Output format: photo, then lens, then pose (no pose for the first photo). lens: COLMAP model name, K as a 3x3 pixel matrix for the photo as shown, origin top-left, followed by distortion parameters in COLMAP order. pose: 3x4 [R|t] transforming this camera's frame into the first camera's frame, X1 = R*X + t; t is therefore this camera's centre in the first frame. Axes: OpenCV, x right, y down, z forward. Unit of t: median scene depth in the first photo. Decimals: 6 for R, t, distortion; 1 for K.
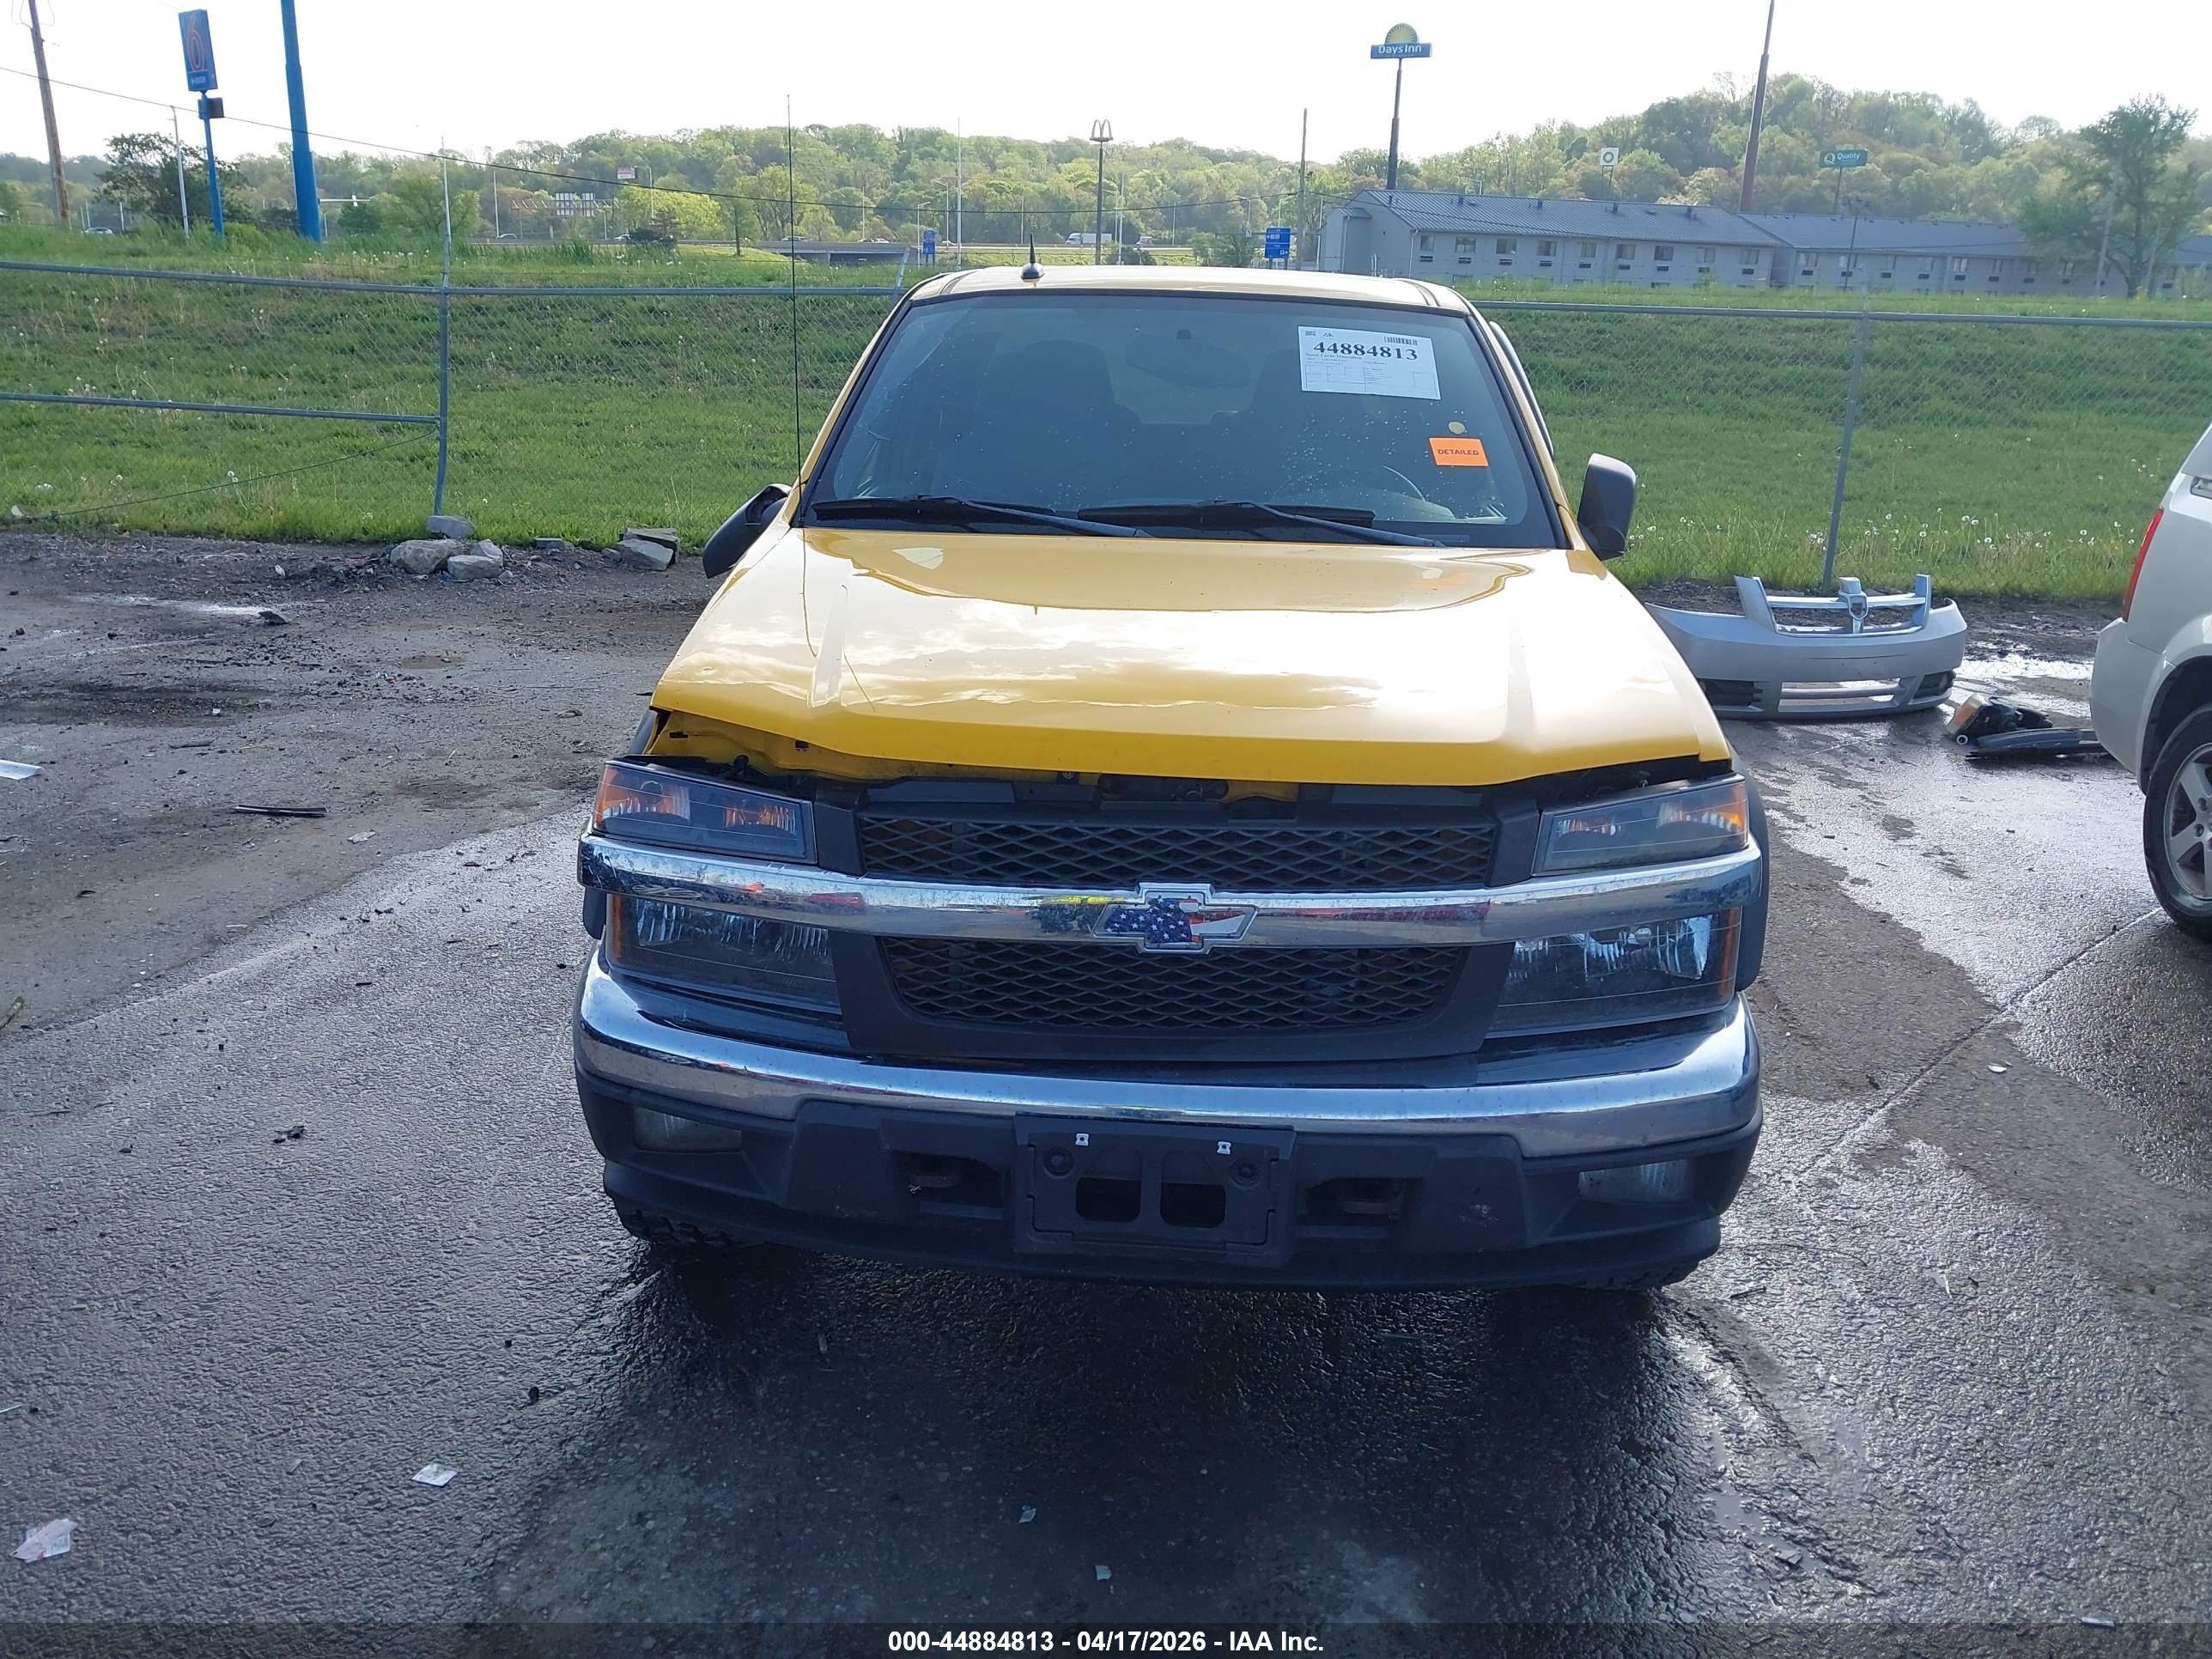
lens RADIAL K [[1759.5, 0, 1089.5], [0, 1759.5, 763.9], [0, 0, 1]] dist [0.011422, -0.005046]
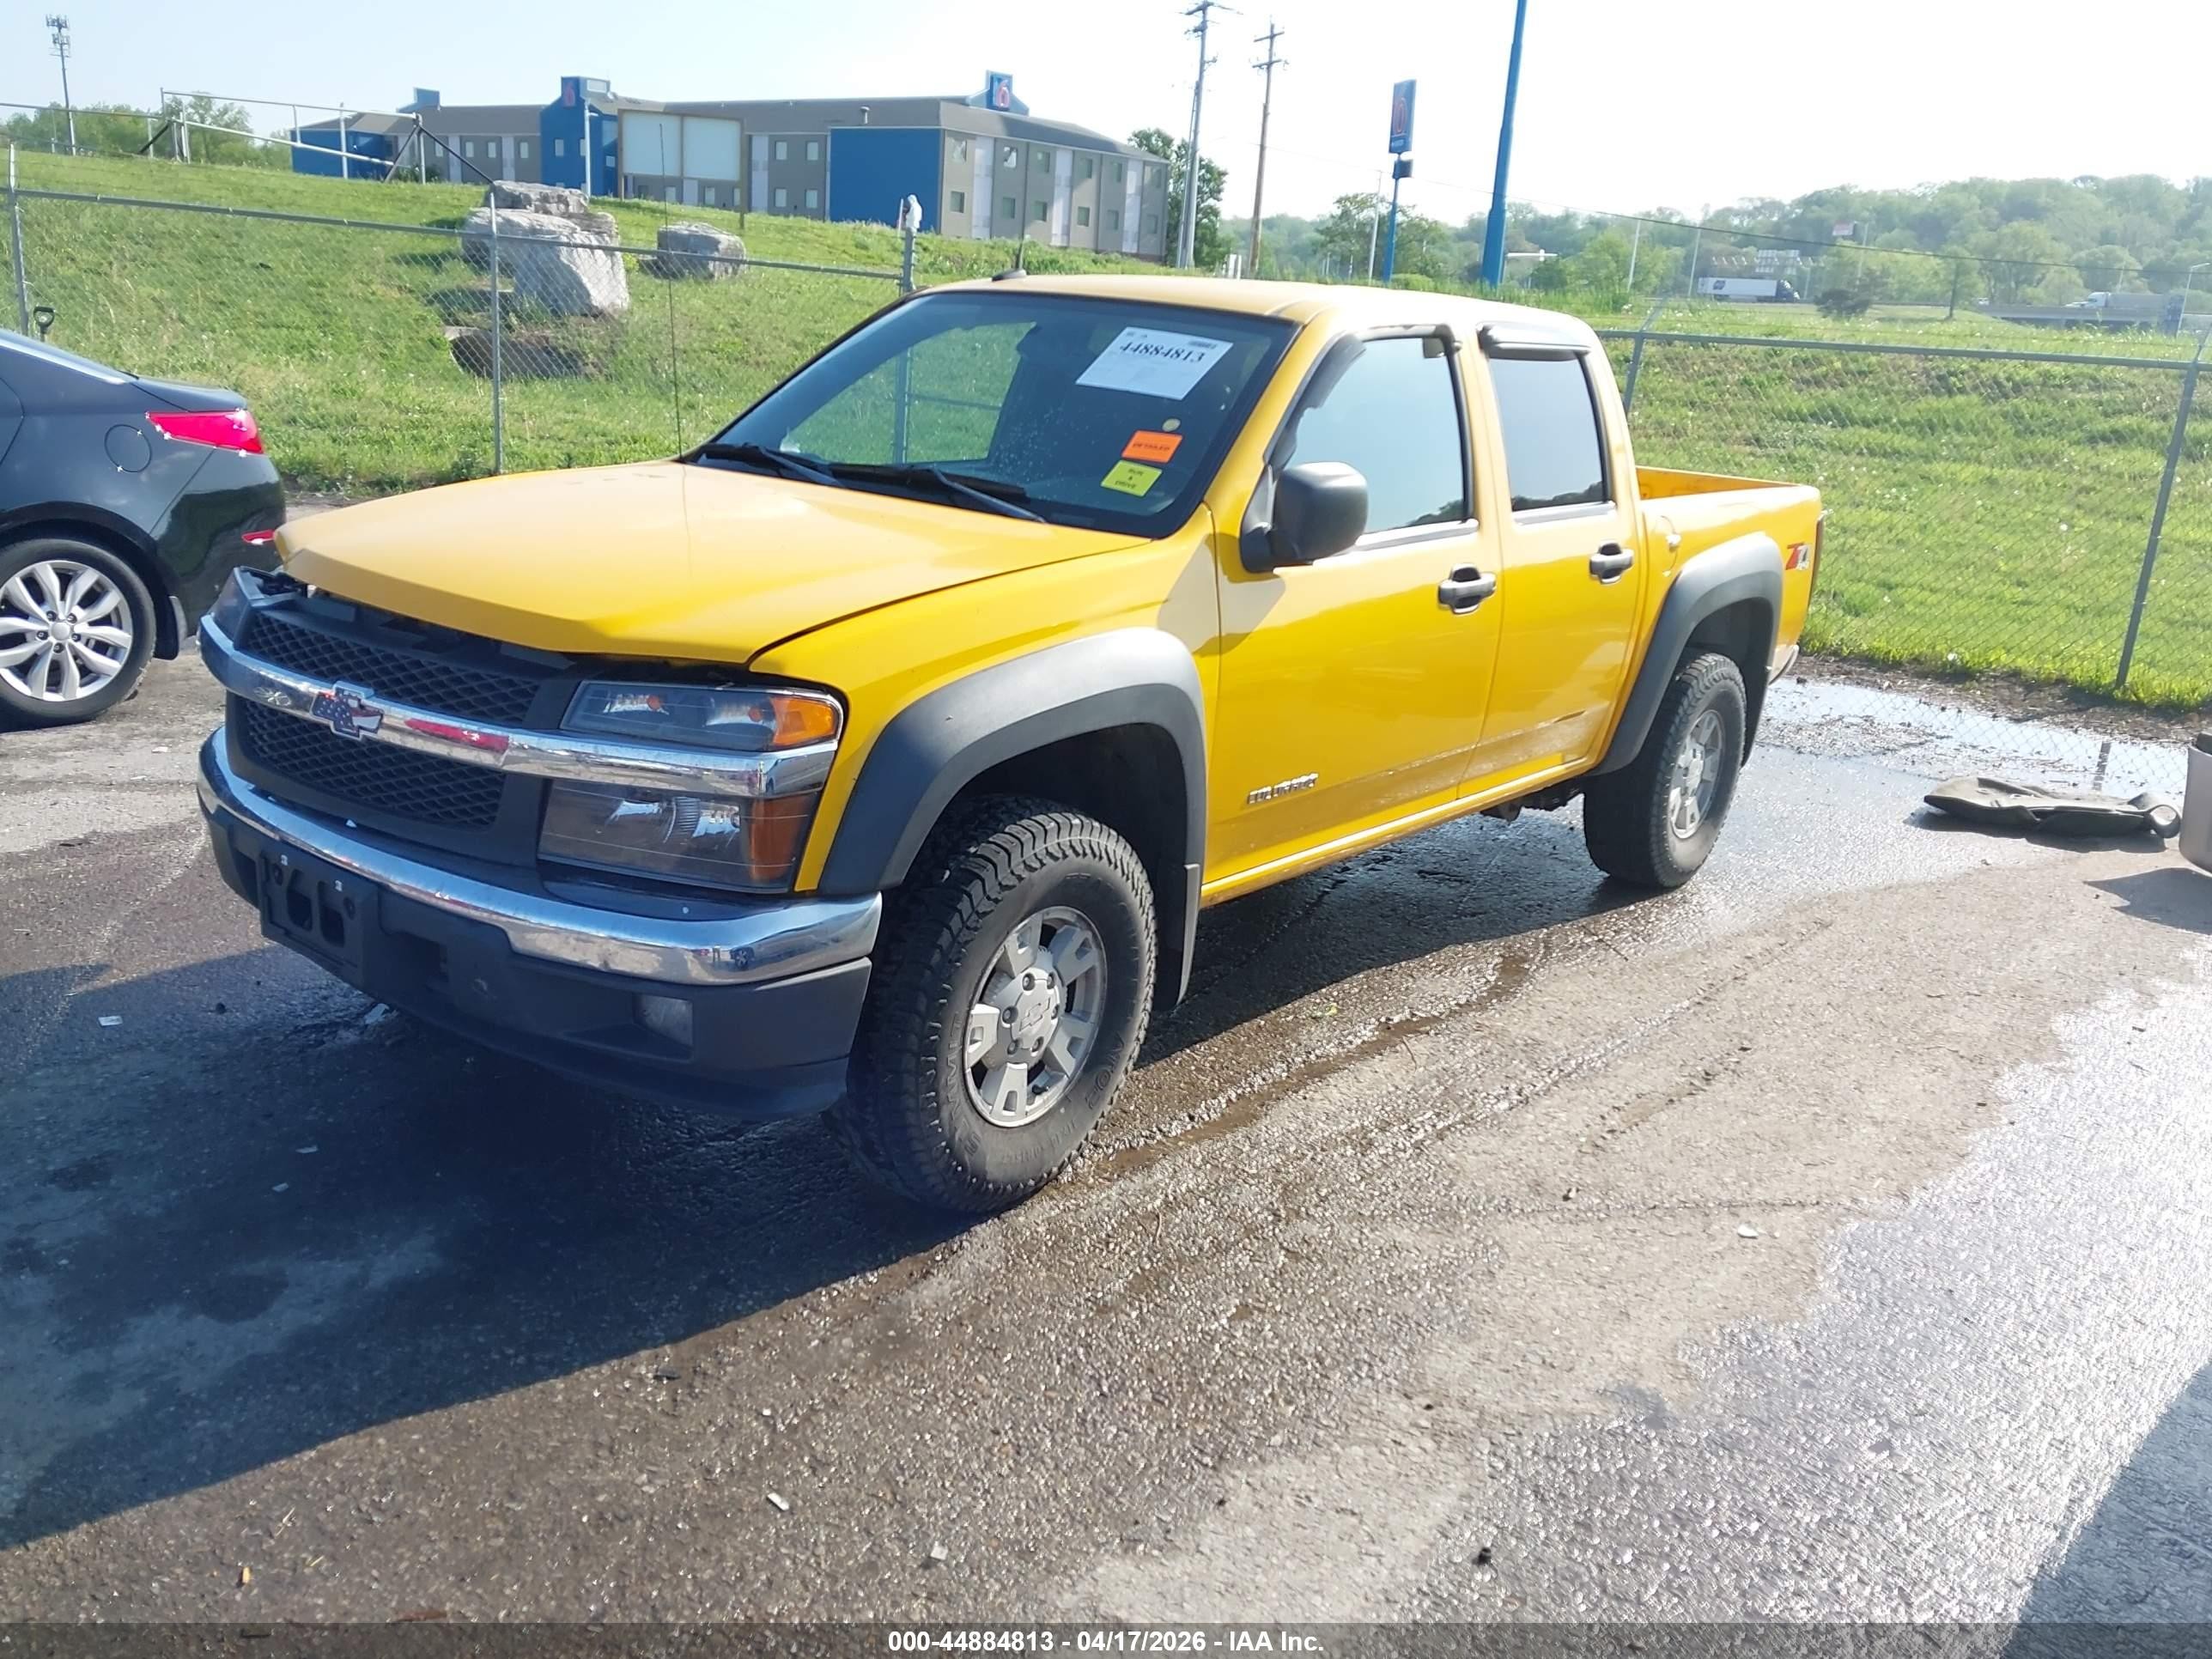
lens RADIAL K [[1754.1, 0, 1091.8], [0, 1754.1, 811.6], [0, 0, 1]] dist [0.006843, 0.001074]
pose [[0.806161, 0.189998, -0.560361, 0.548636], [-0.191969, 0.979800, 0.056040, -0.009807], [0.559689, 0.062395, 0.826350, 0.084023]]
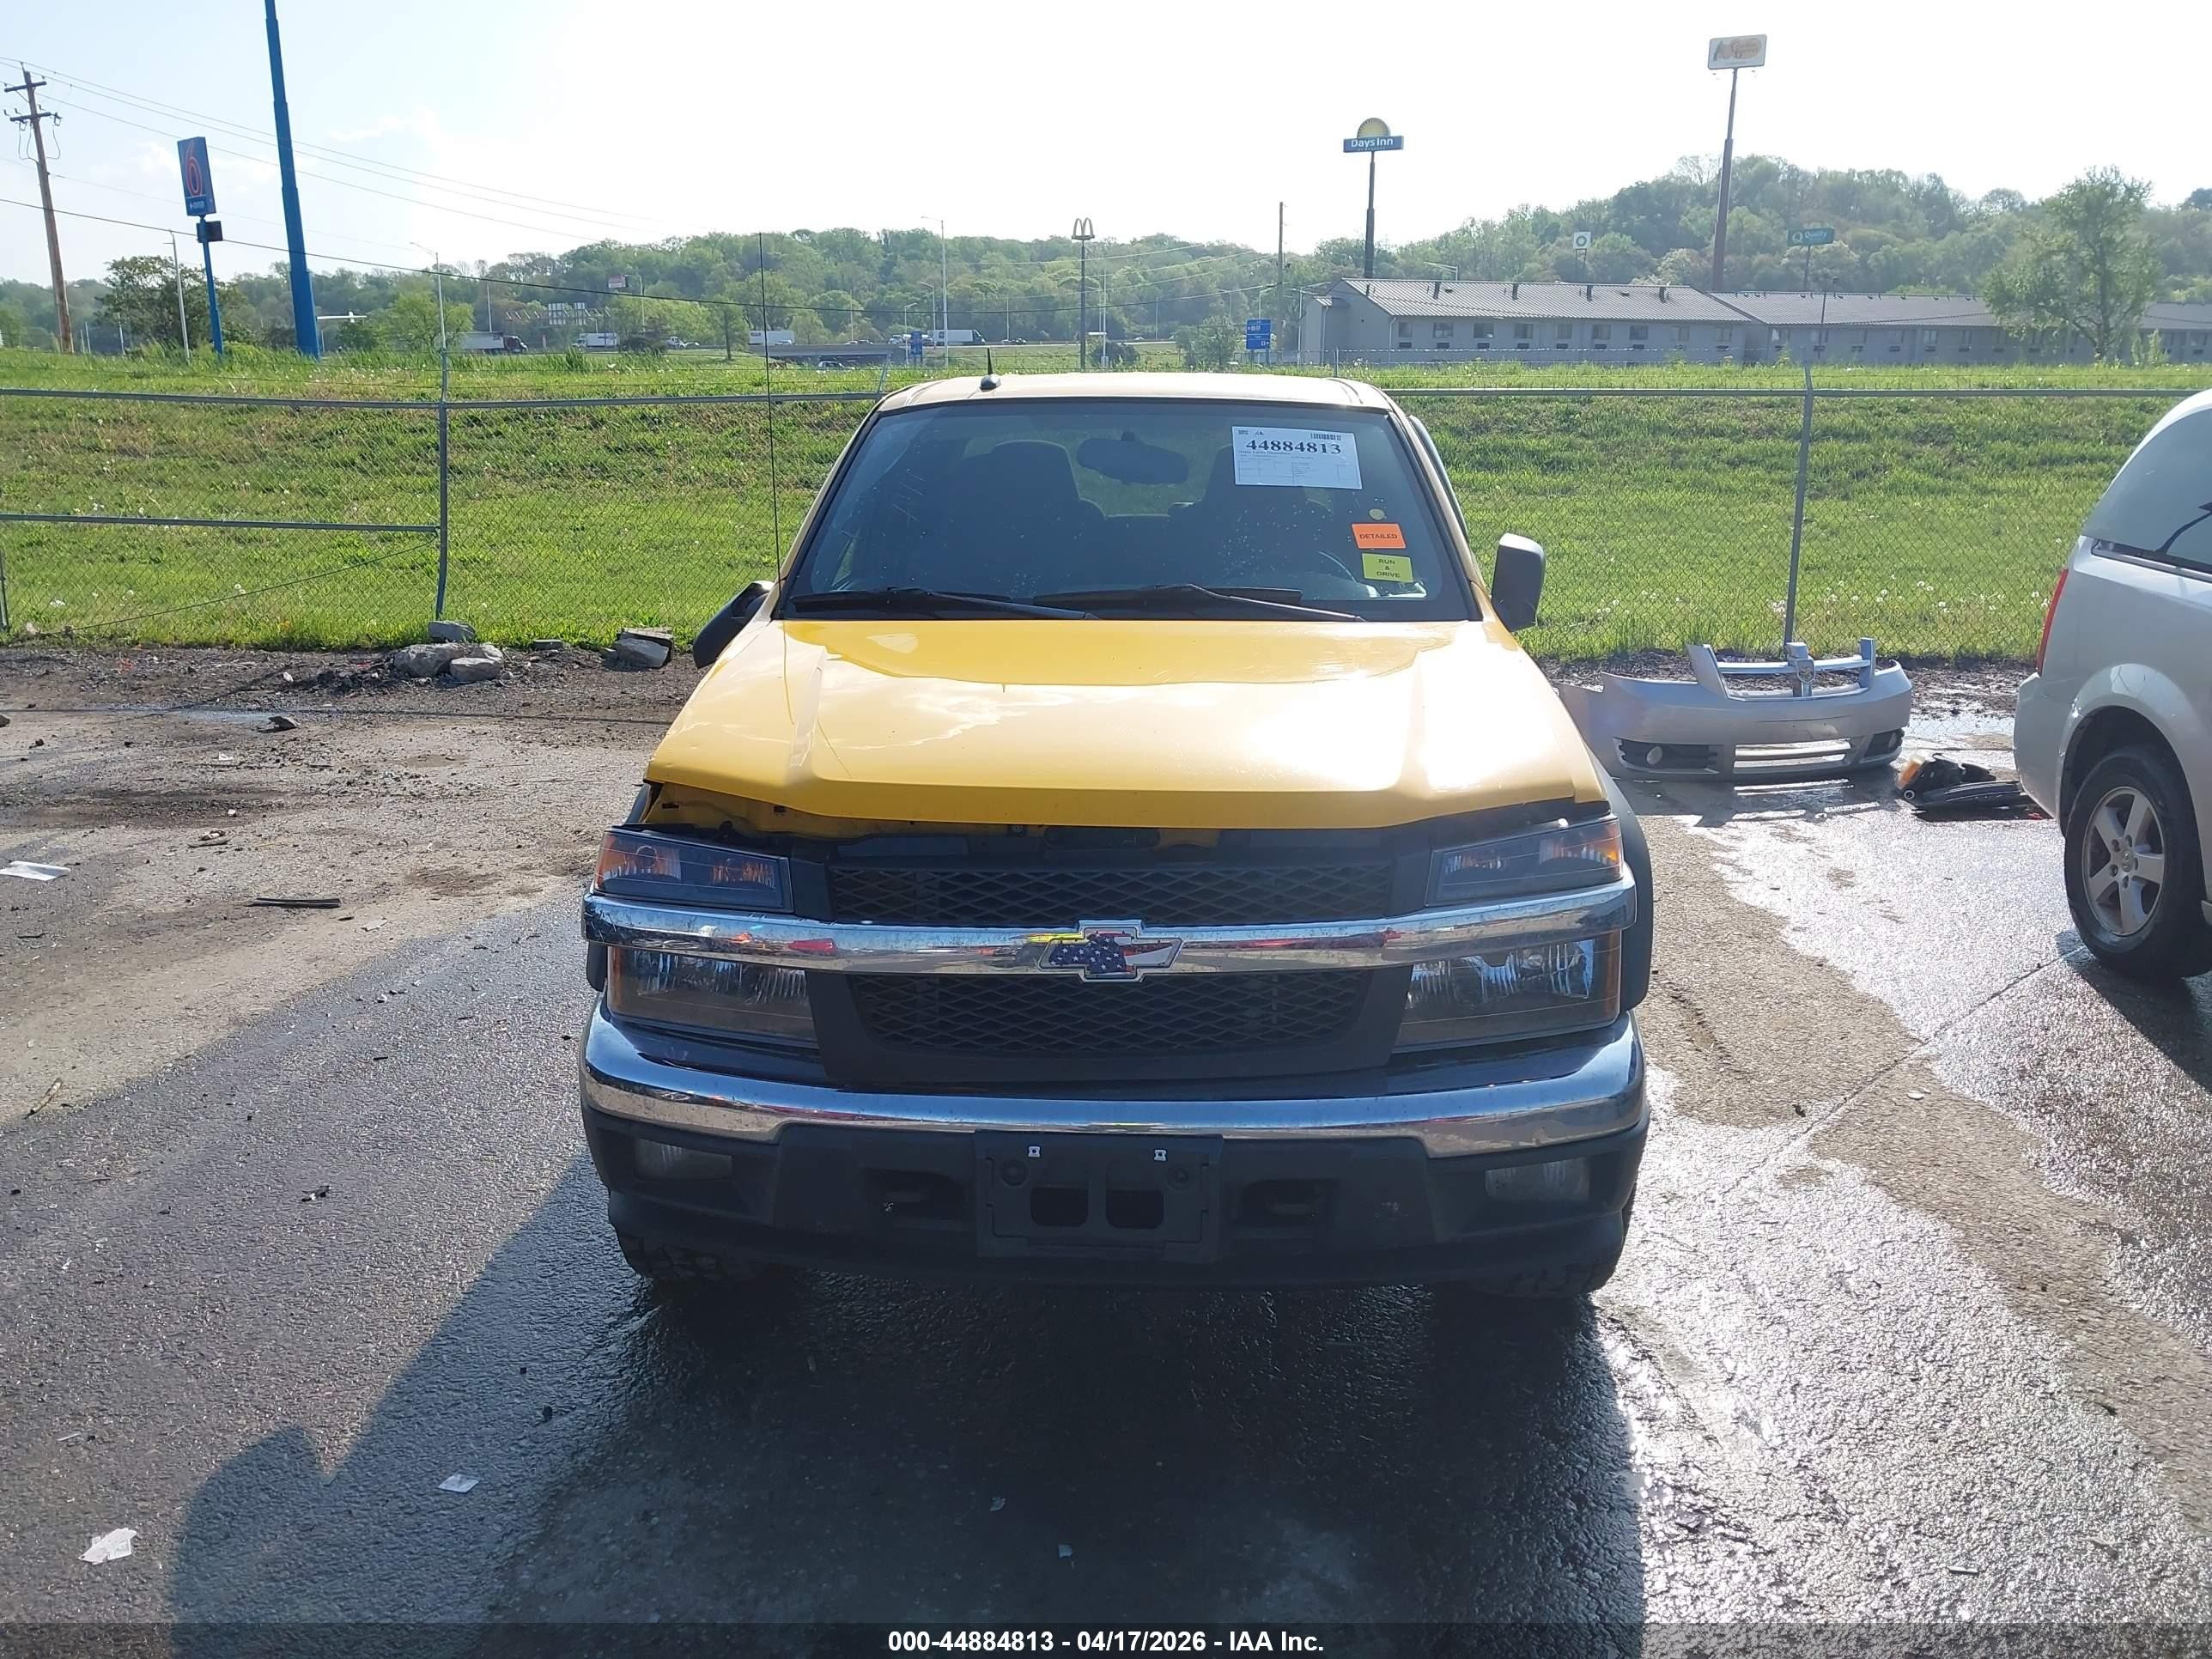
lens RADIAL K [[1755.0, 0, 1088.1], [0, 1755.0, 762.1], [0, 0, 1]] dist [0.029721, -0.032582]
pose [[0.999631, -0.027165, 0.000901, 0.015362], [0.027175, 0.998337, -0.050835, 0.009654], [0.000482, 0.050840, 0.998707, -0.057539]]
